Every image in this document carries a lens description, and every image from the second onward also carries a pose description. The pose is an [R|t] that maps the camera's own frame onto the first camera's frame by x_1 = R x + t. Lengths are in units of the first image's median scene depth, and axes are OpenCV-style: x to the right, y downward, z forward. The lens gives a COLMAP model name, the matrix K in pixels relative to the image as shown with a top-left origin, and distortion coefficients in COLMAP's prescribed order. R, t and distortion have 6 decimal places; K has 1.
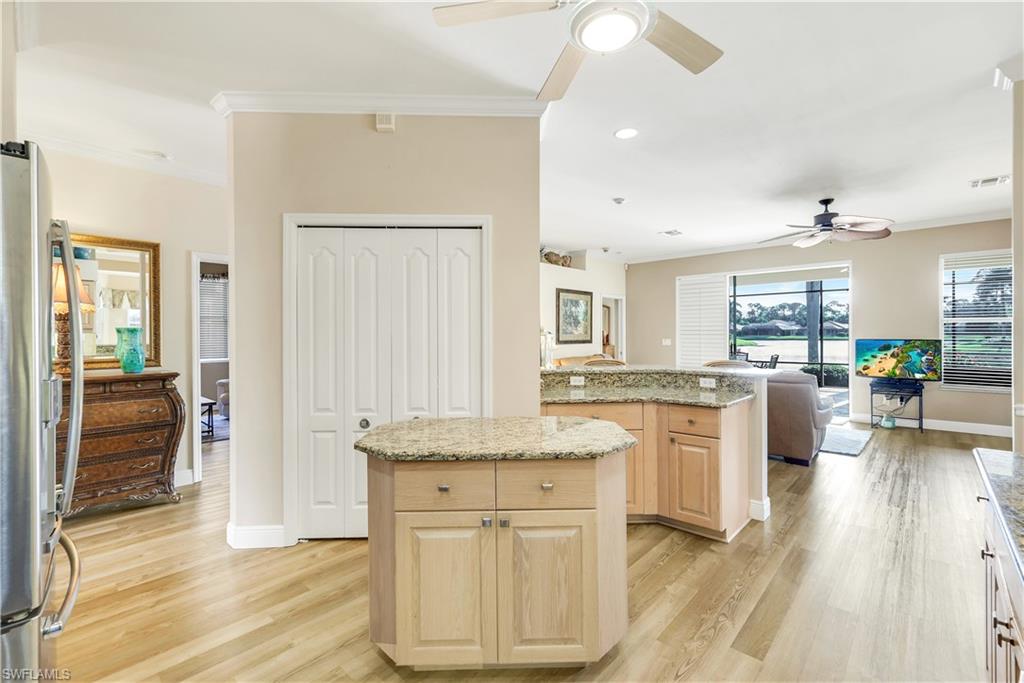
lens RADIAL K [[450.5, 0, 514.4], [0, 450.5, 334.6], [0, 0, 1]] dist [0.006432, -0.000563]
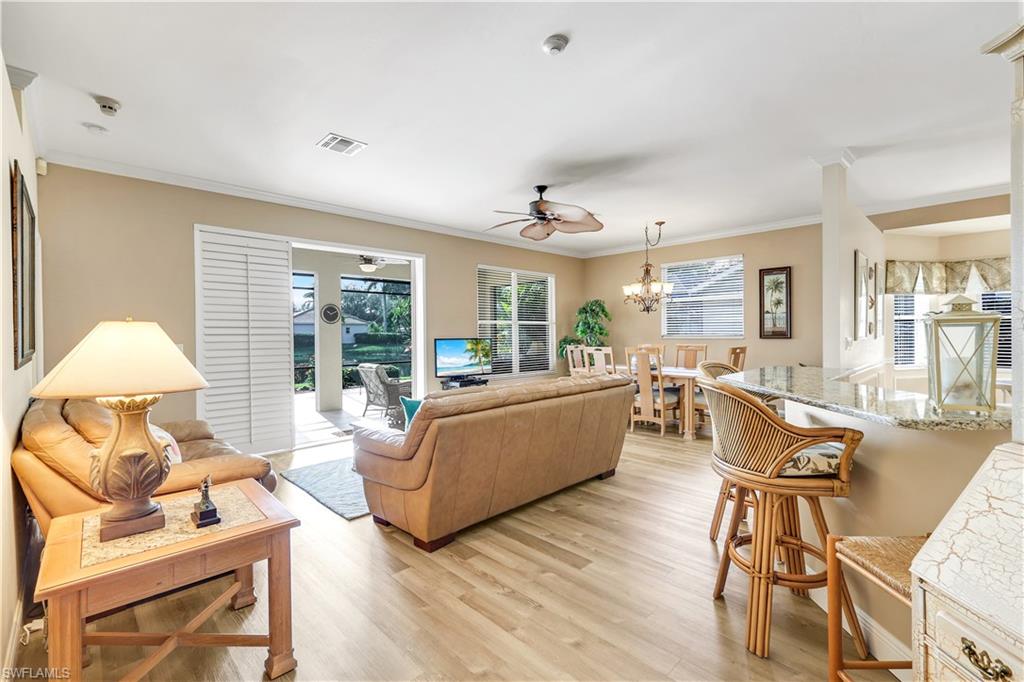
lens RADIAL K [[450.5, 0, 517.1], [0, 450.5, 338.2], [0, 0, 1]] dist [0.006432, -0.000563]
pose [[0.050540, -0.007887, 0.998691, -0.161587], [0.011833, 0.999903, 0.007298, 0.003395], [-0.998652, 0.011448, 0.050628, 0.685245]]
